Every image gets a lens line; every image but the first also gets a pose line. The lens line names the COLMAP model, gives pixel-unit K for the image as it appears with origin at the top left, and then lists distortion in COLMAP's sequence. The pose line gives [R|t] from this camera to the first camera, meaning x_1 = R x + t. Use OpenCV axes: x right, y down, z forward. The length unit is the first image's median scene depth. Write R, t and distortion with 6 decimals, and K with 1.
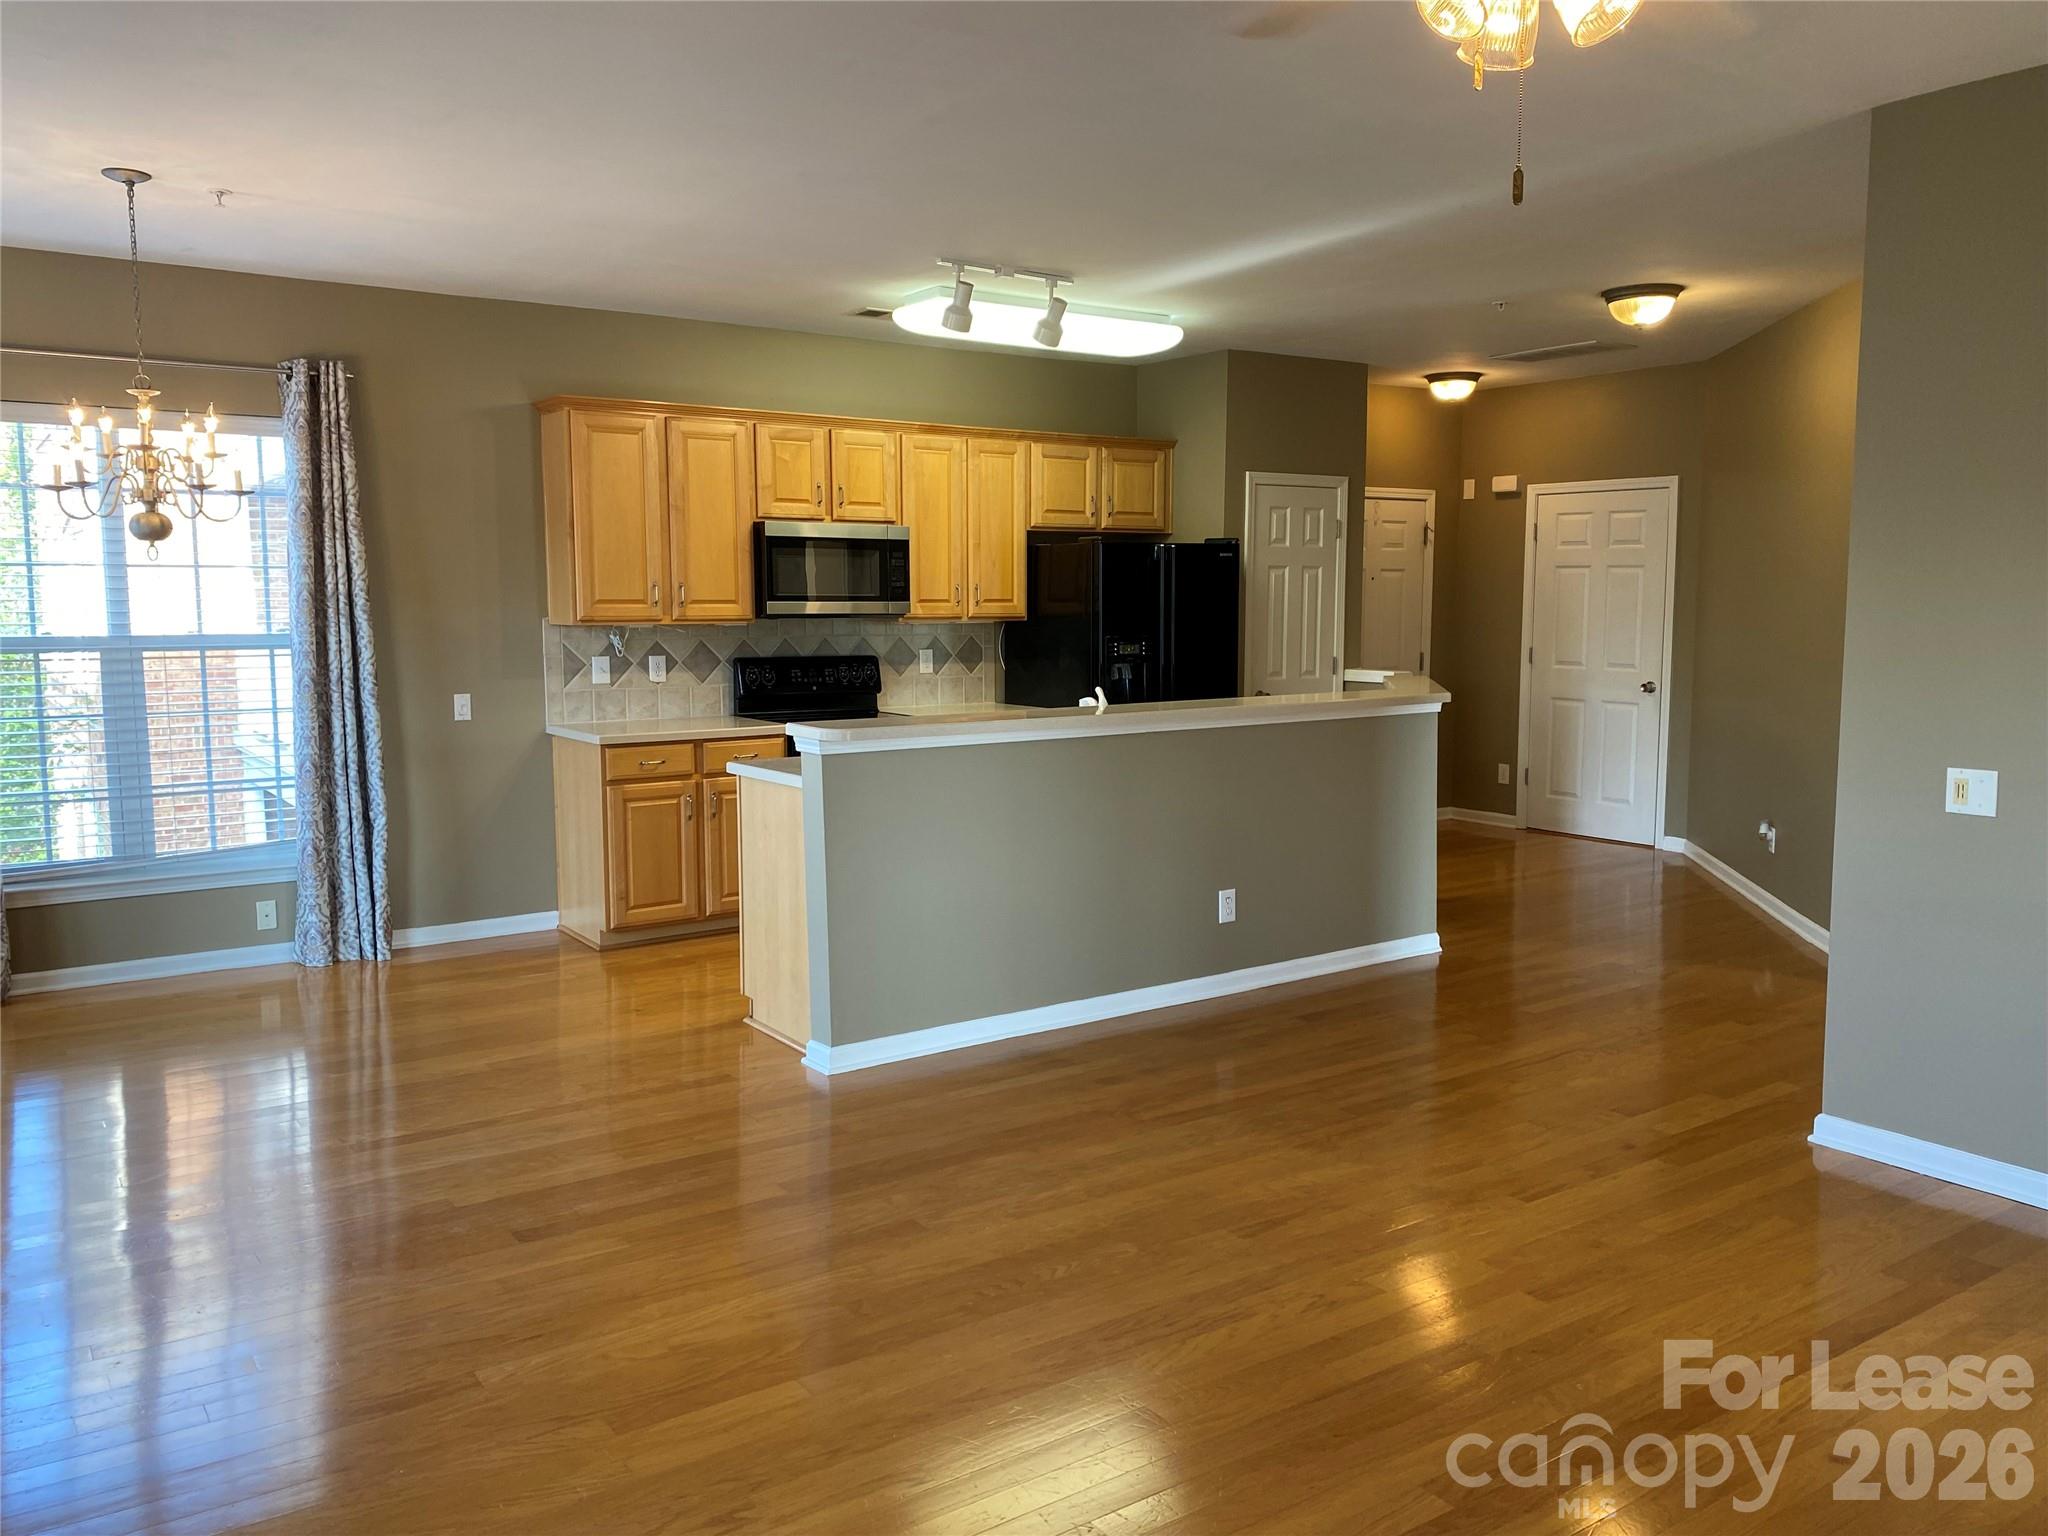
lens RADIAL K [[1589.4, 0, 1011.0], [0, 1589.4, 759.1], [0, 0, 1]] dist [0.125393, -0.182724]
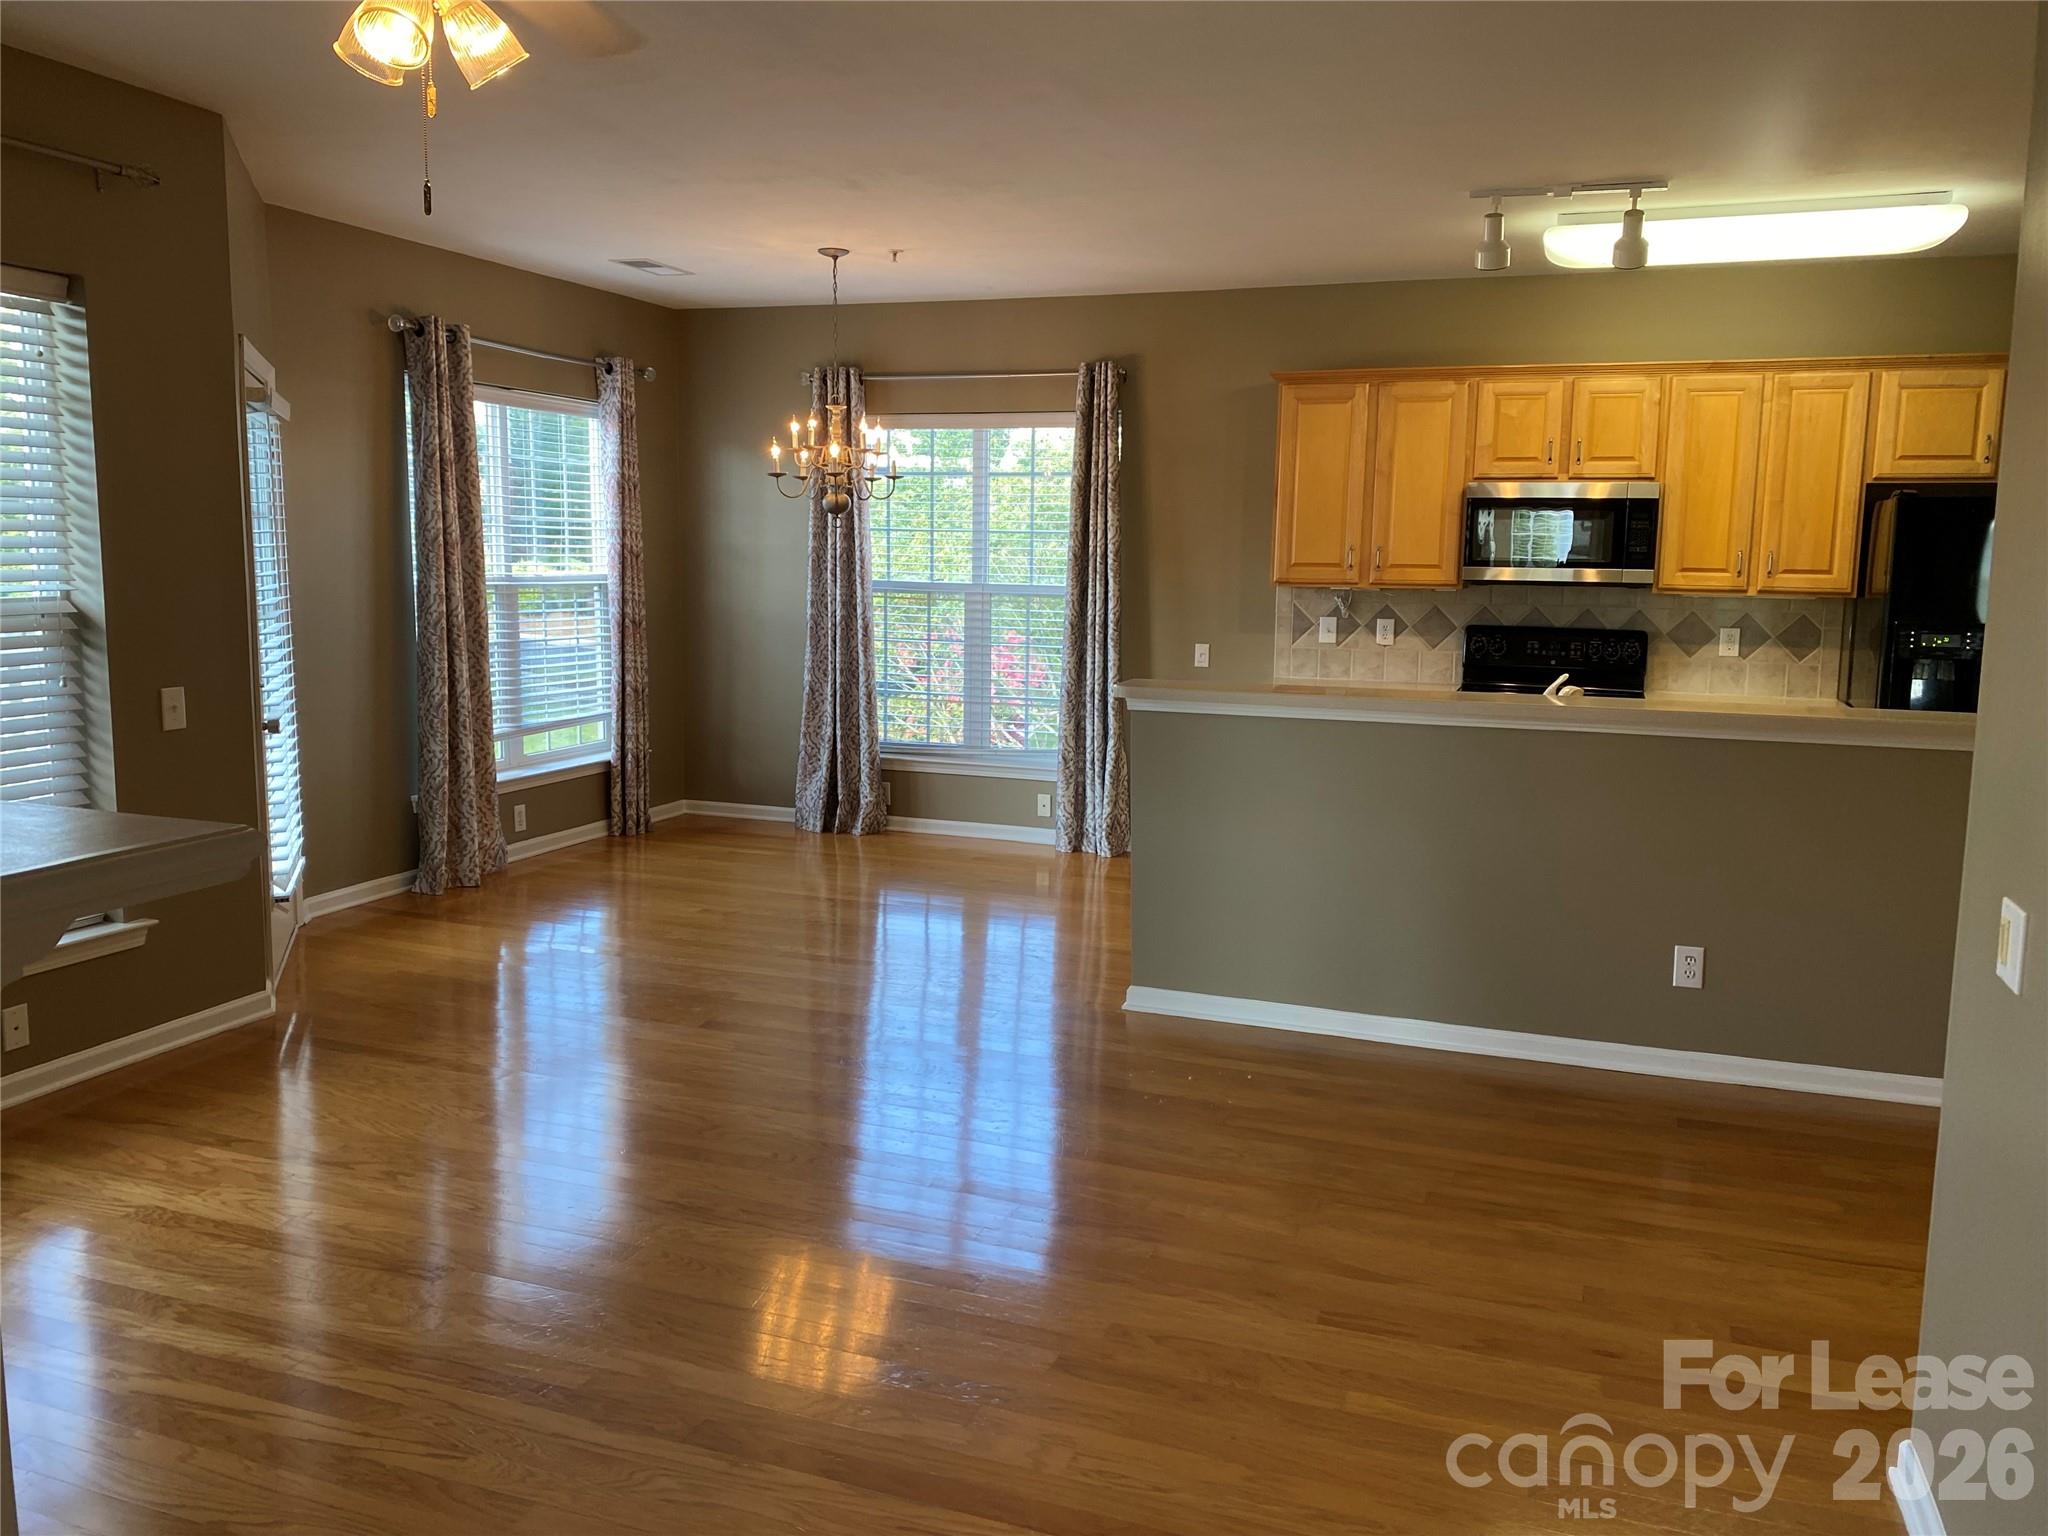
lens RADIAL K [[1589.4, 0, 1011.0], [0, 1589.4, 759.1], [0, 0, 1]] dist [0.125393, -0.182724]
pose [[0.567108, 0.120631, -0.814762, 0.492820], [-0.102148, 0.991880, 0.075756, -0.029651], [0.817285, 0.040265, 0.574825, 0.228484]]
